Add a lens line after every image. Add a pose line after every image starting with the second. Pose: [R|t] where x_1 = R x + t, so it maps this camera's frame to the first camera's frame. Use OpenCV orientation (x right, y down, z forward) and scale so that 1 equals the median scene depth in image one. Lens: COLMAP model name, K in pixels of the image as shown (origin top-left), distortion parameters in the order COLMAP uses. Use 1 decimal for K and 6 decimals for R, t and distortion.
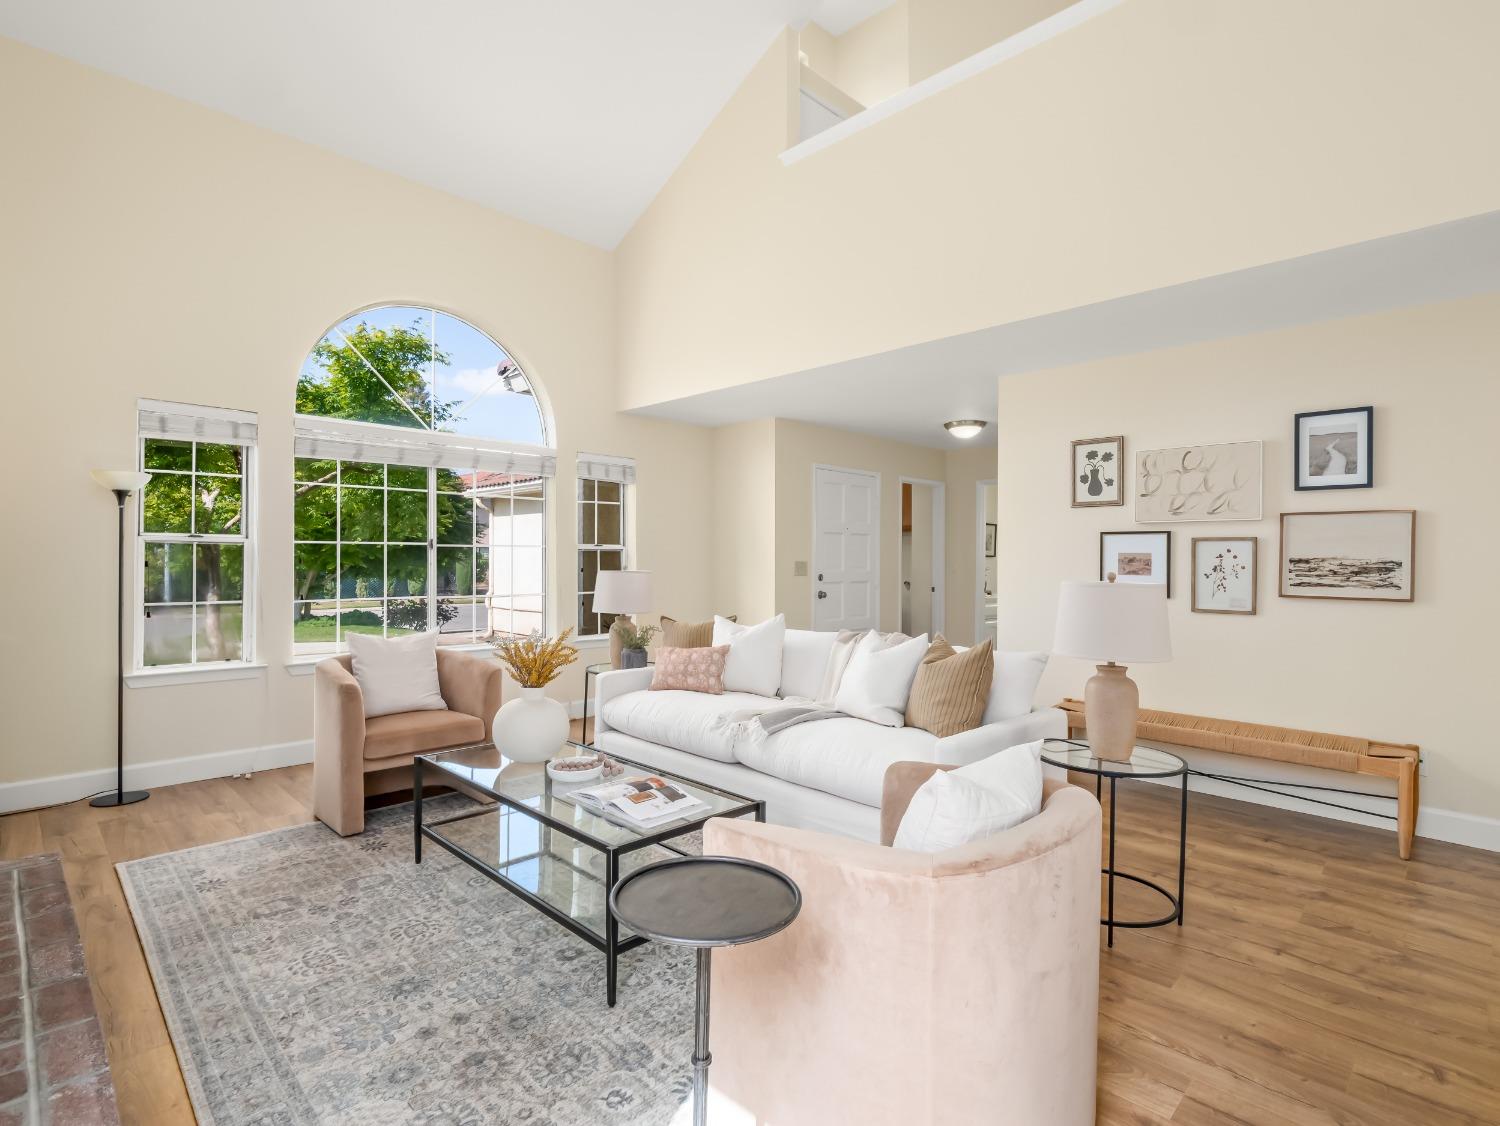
lens RADIAL K [[754.2, 0, 749.3], [0, 754.2, 563.0], [0, 0, 1]] dist [-0.009071, -0.001769]
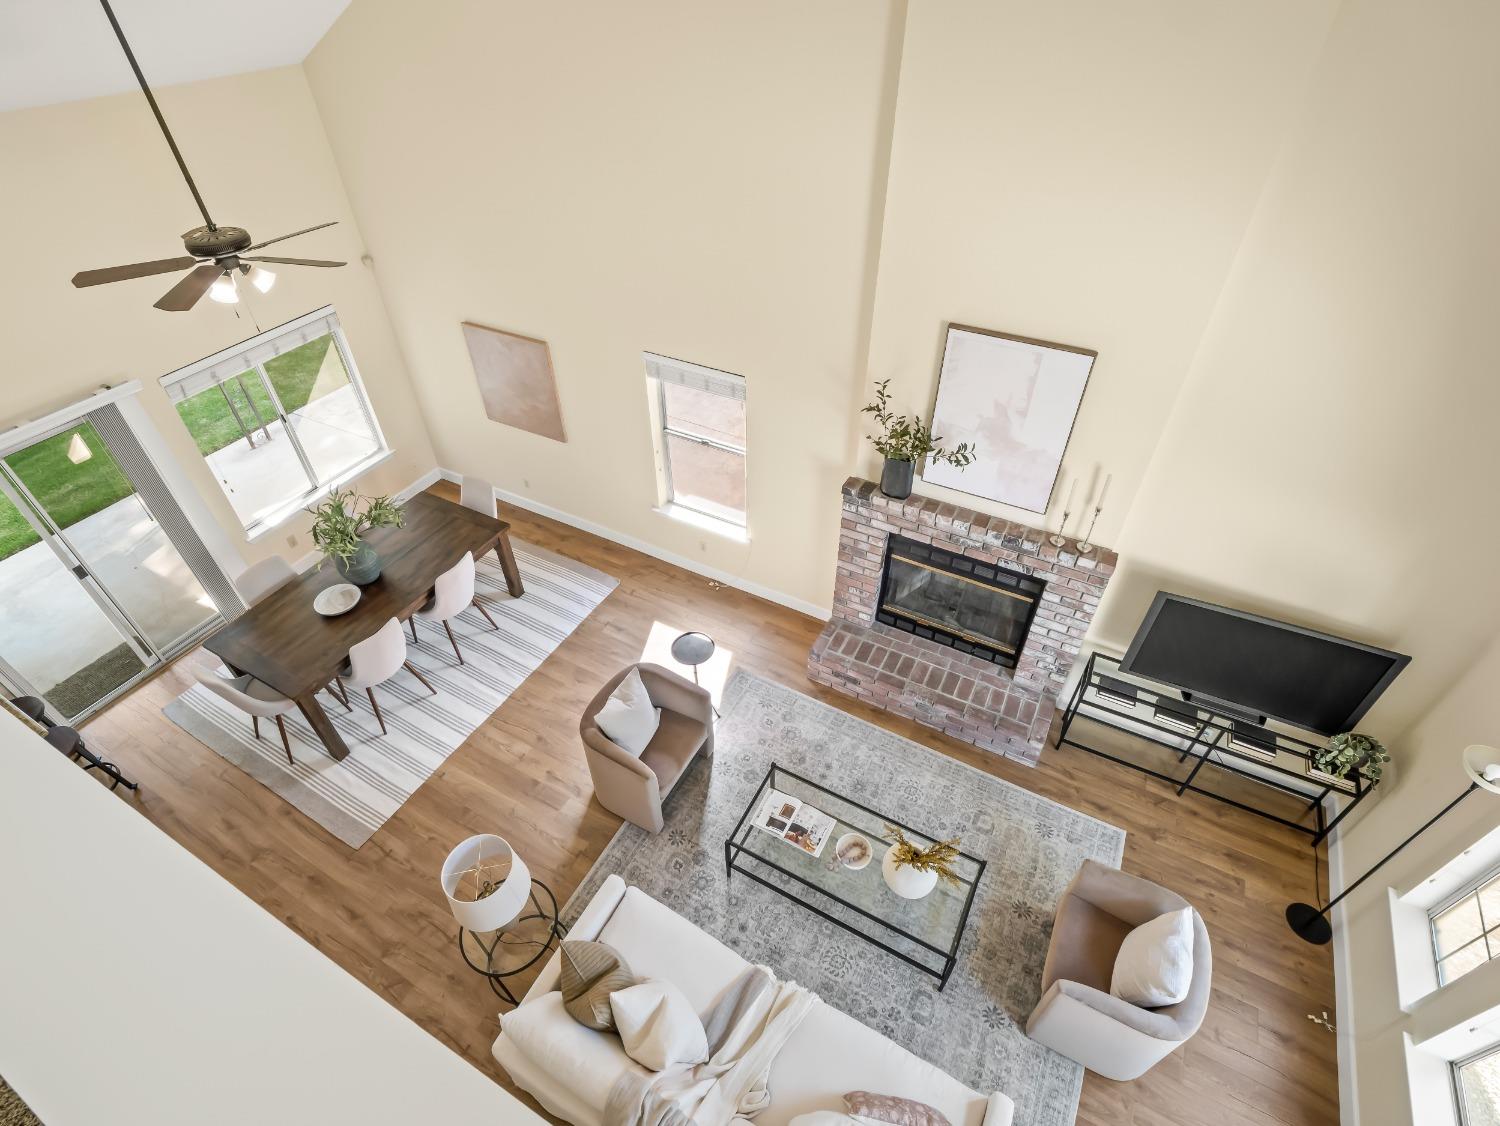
lens RADIAL K [[736.0, 0, 743.0], [0, 736.0, 556.3], [0, 0, 1]] dist [-0.007644, -0.005279]
pose [[-0.960623, 0.188674, -0.203974, 0.198048], [0.006823, 0.749902, 0.661514, -1.266430], [0.277771, 0.634074, -0.721660, 1.742079]]
